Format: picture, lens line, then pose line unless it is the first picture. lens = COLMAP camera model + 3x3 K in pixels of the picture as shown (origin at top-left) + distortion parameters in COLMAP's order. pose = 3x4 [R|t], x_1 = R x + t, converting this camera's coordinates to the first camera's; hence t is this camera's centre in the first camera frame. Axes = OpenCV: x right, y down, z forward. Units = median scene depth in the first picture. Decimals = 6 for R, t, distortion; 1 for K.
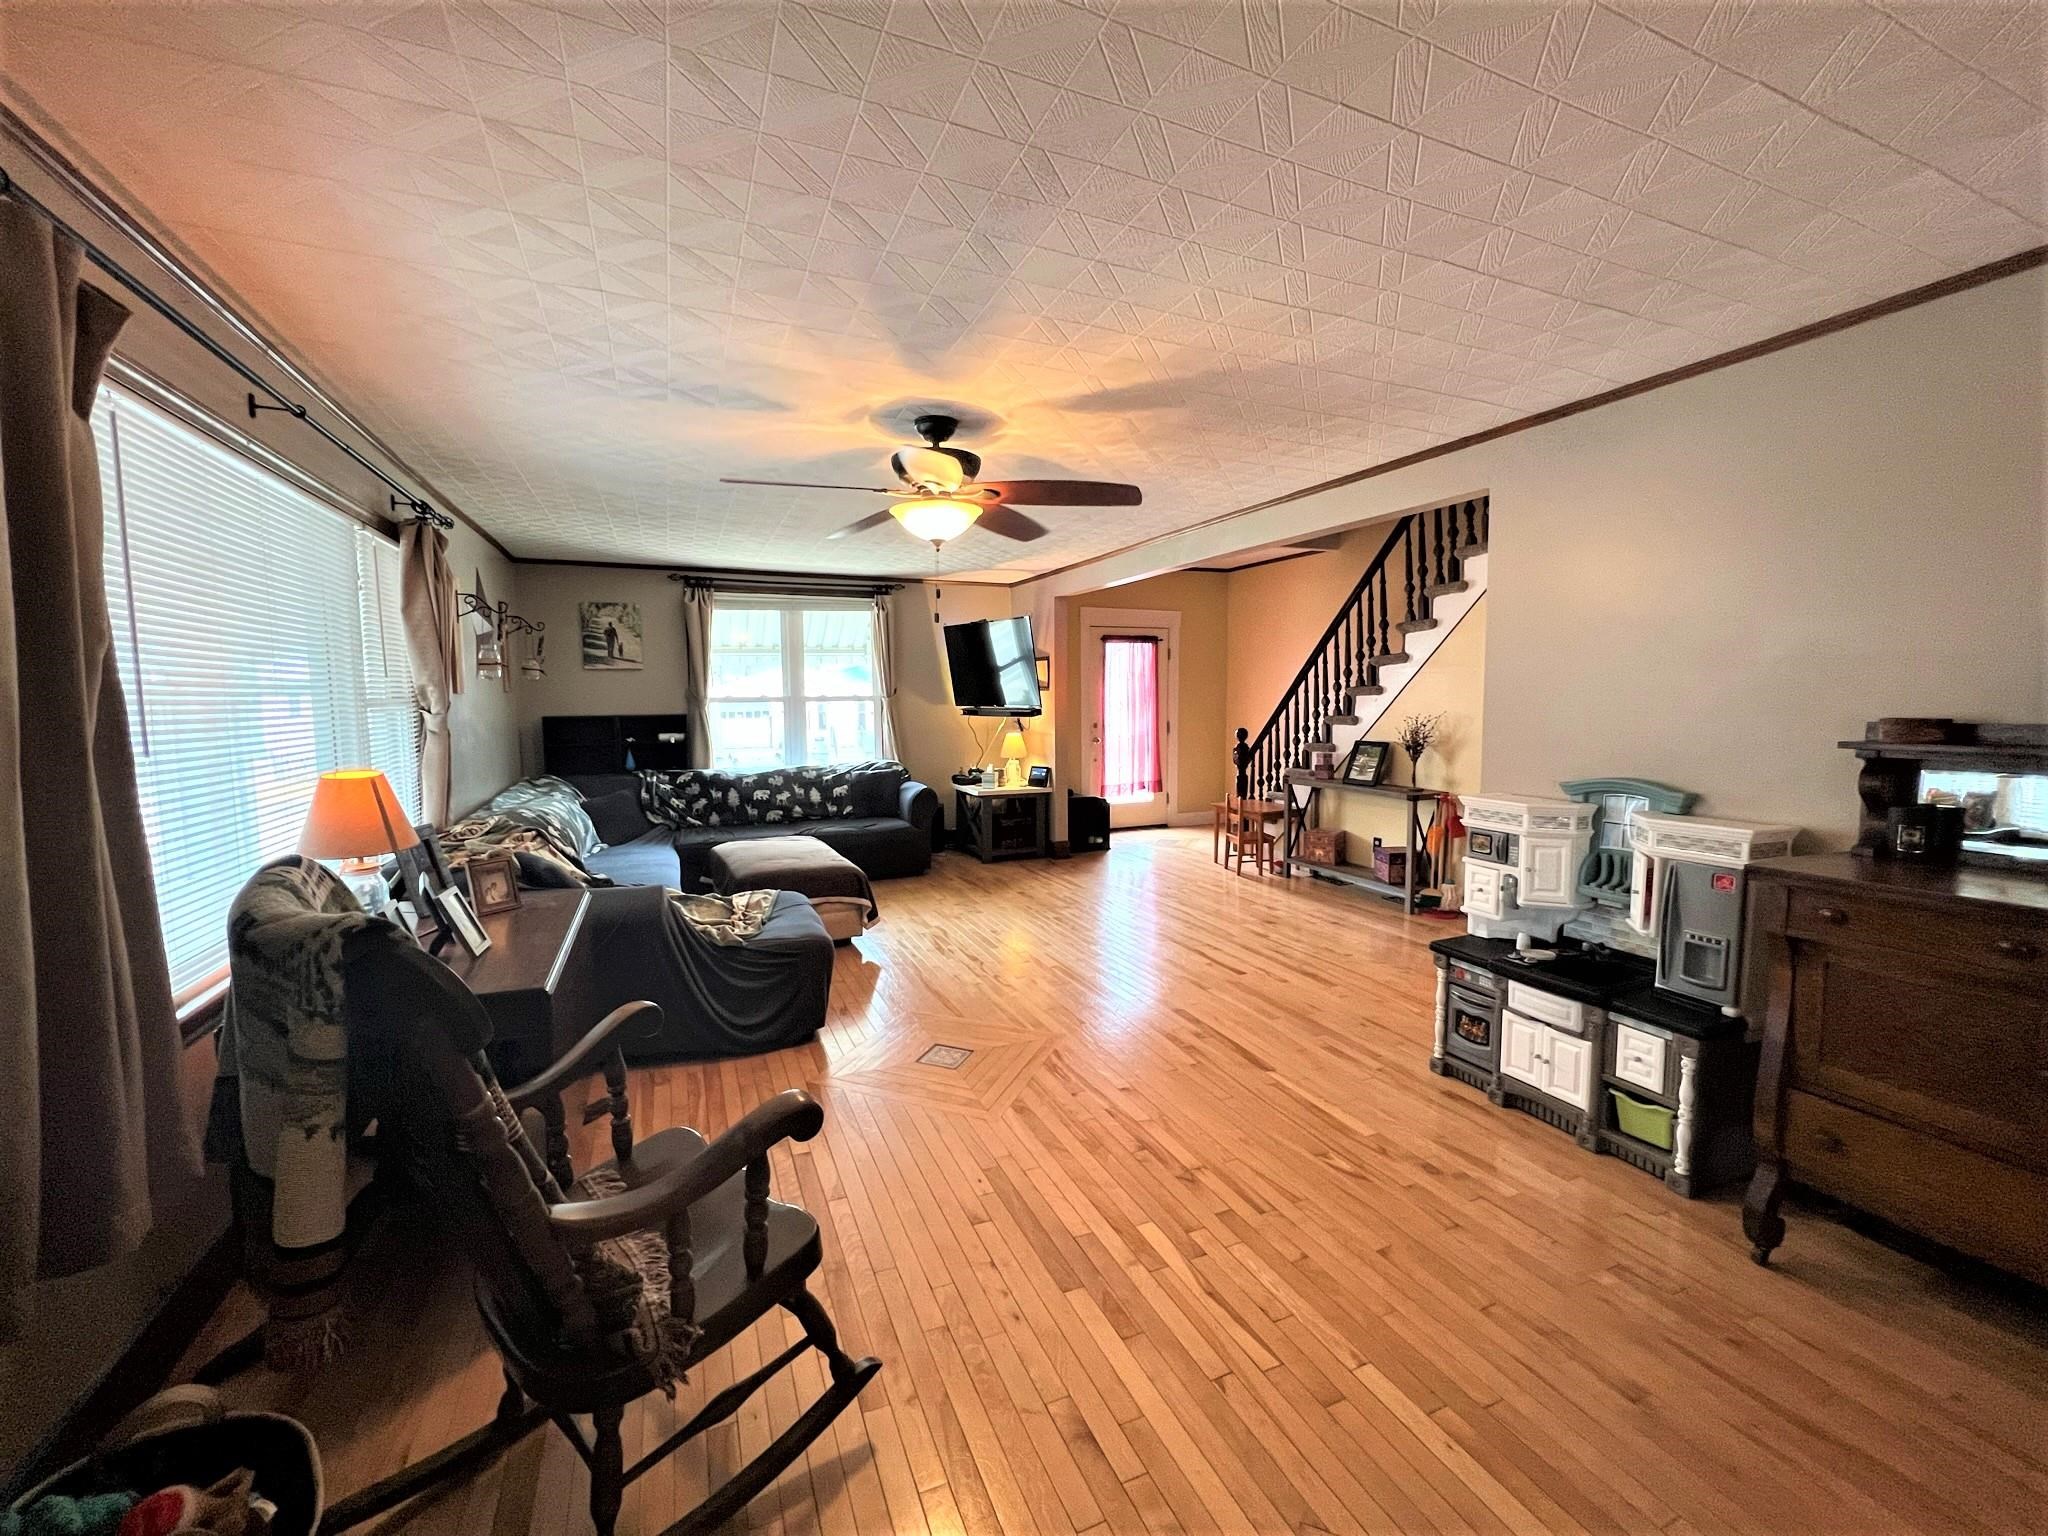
lens RADIAL K [[827.8, 0, 1019.2], [0, 827.8, 760.6], [0, 0, 1]] dist [-0.000271, -0.000046]
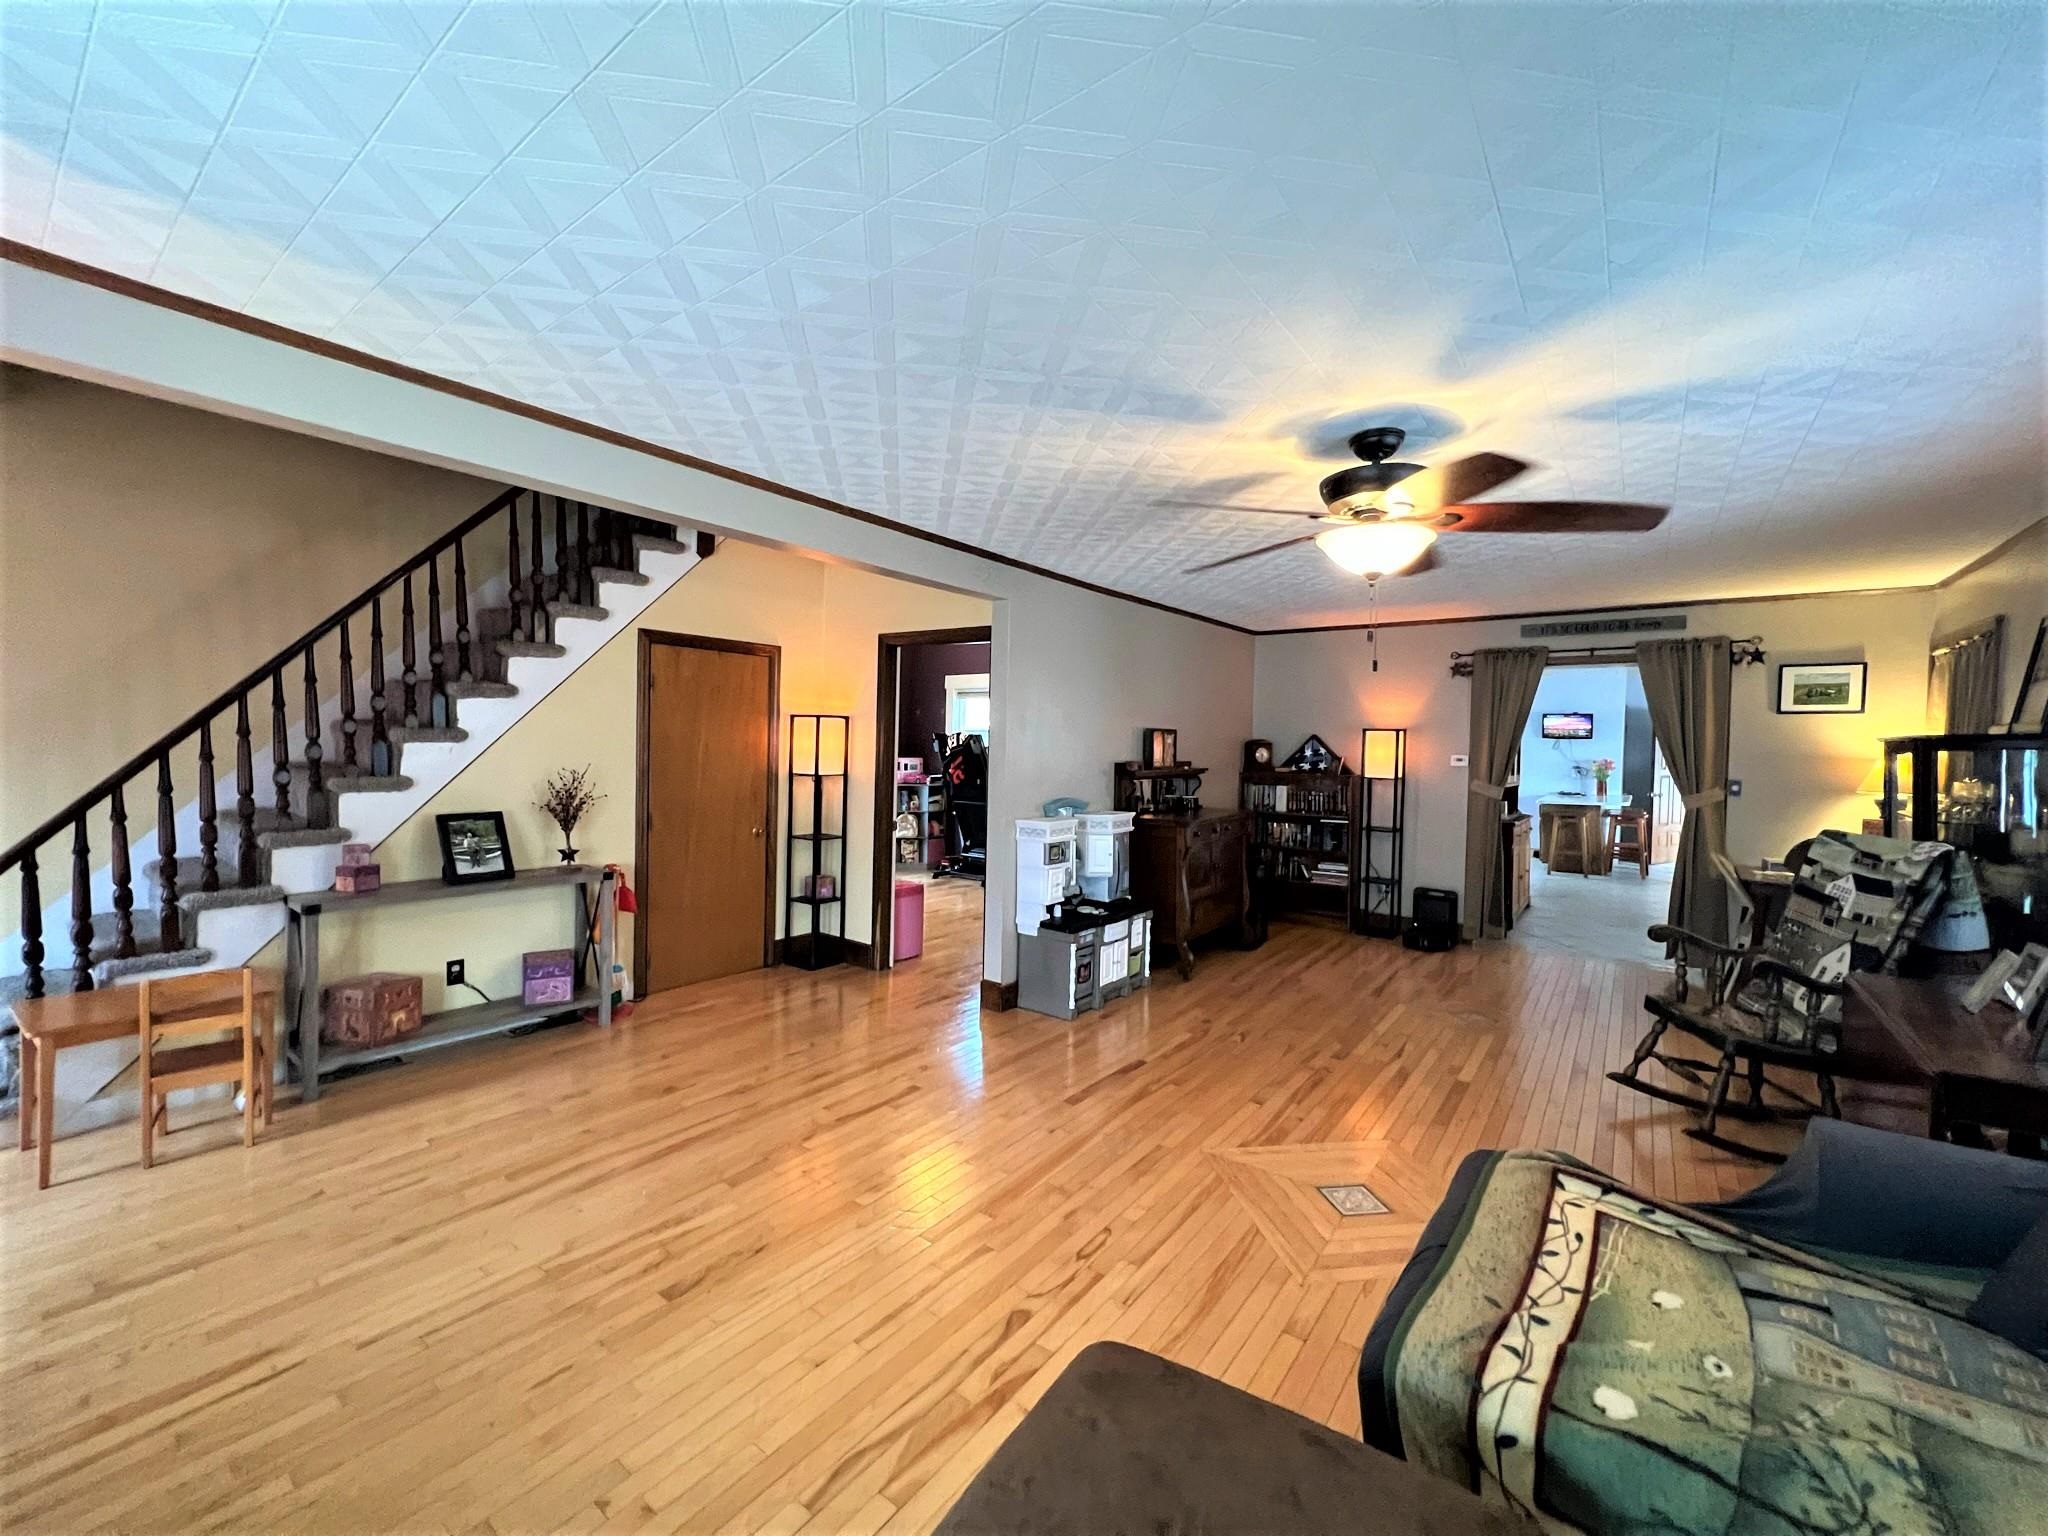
lens RADIAL K [[821.5, 0, 1029.2], [0, 821.5, 771.0], [0, 0, 1]] dist [0.019688, 0.000024]
pose [[-0.508043, -0.032132, 0.860732, -0.657724], [0.049798, 0.996537, 0.066595, -0.142360], [-0.859891, 0.076696, -0.504684, 1.770219]]
